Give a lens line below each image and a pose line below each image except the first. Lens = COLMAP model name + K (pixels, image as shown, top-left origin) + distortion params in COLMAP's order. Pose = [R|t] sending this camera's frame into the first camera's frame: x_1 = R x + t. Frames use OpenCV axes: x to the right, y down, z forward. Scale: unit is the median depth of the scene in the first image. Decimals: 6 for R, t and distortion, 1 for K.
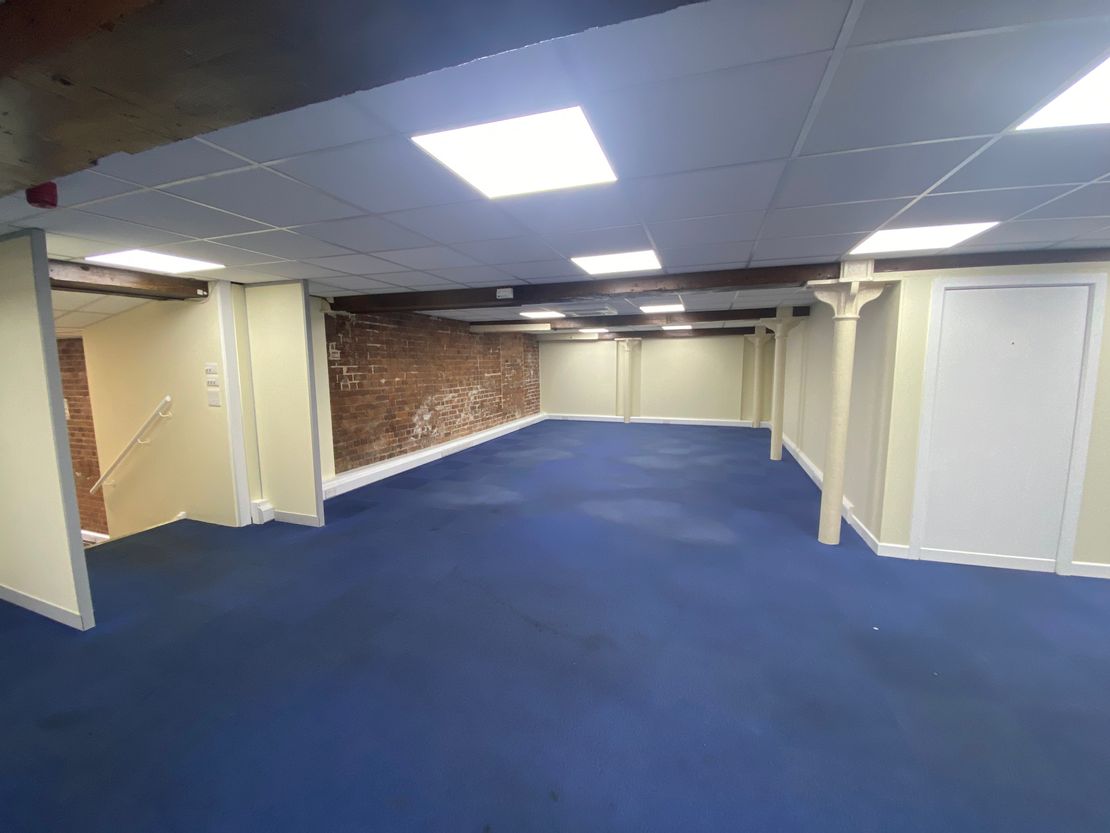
lens RADIAL K [[446.3, 0, 553.1], [0, 446.3, 415.4], [0, 0, 1]] dist [0.015847, -0.019149]
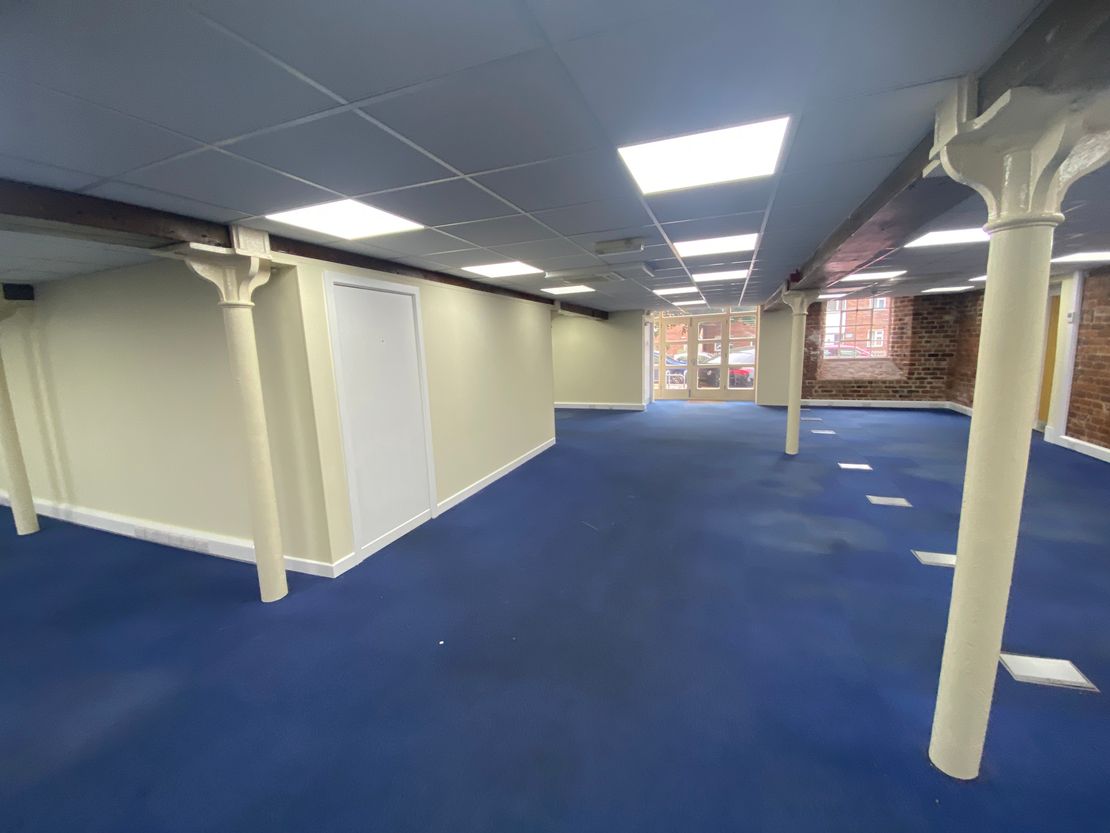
lens RADIAL K [[446.3, 0, 553.1], [0, 446.3, 415.4], [0, 0, 1]] dist [0.015847, -0.019149]
pose [[0.027815, -0.148208, 0.988565, -0.096973], [0.157426, 0.977256, 0.142083, -0.063918], [-0.987139, 0.151674, 0.050514, 0.493961]]
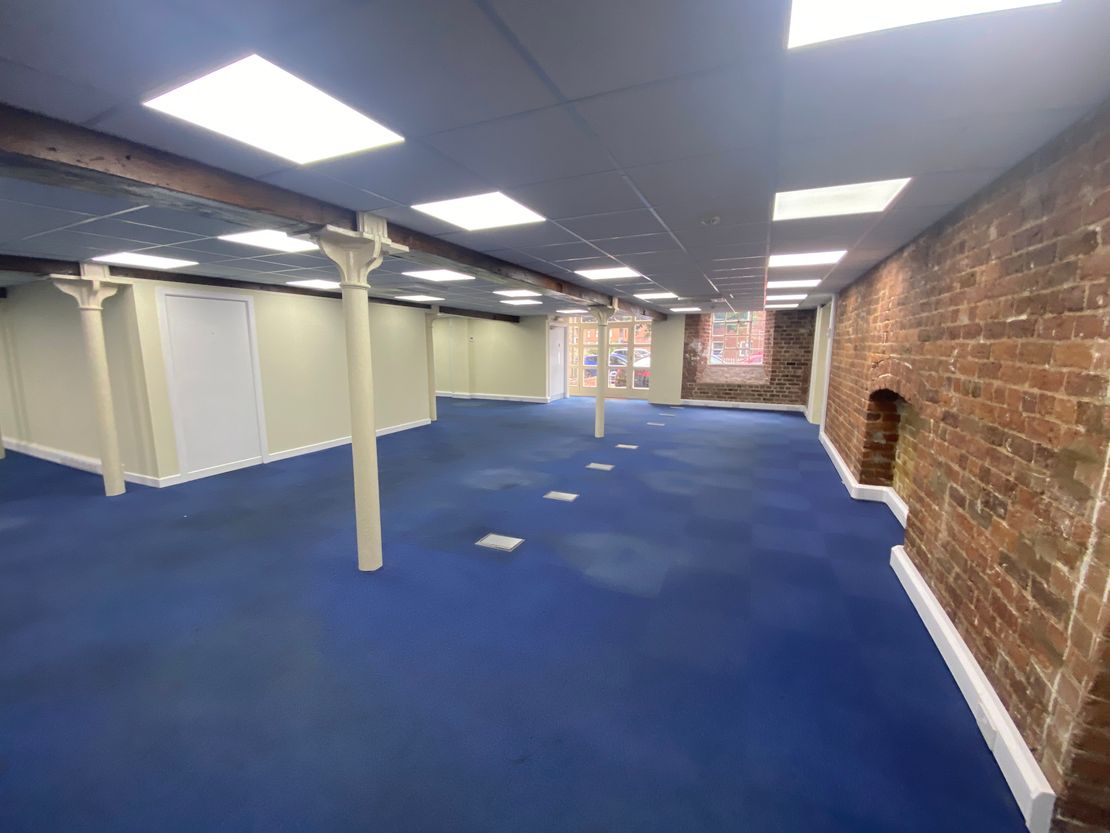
lens RADIAL K [[446.3, 0, 553.1], [0, 446.3, 415.4], [0, 0, 1]] dist [0.015847, -0.019149]
pose [[0.080802, -0.146143, 0.985958, -0.495090], [0.121748, 0.983233, 0.135761, 0.060123], [-0.989267, 0.109068, 0.097240, -0.344385]]
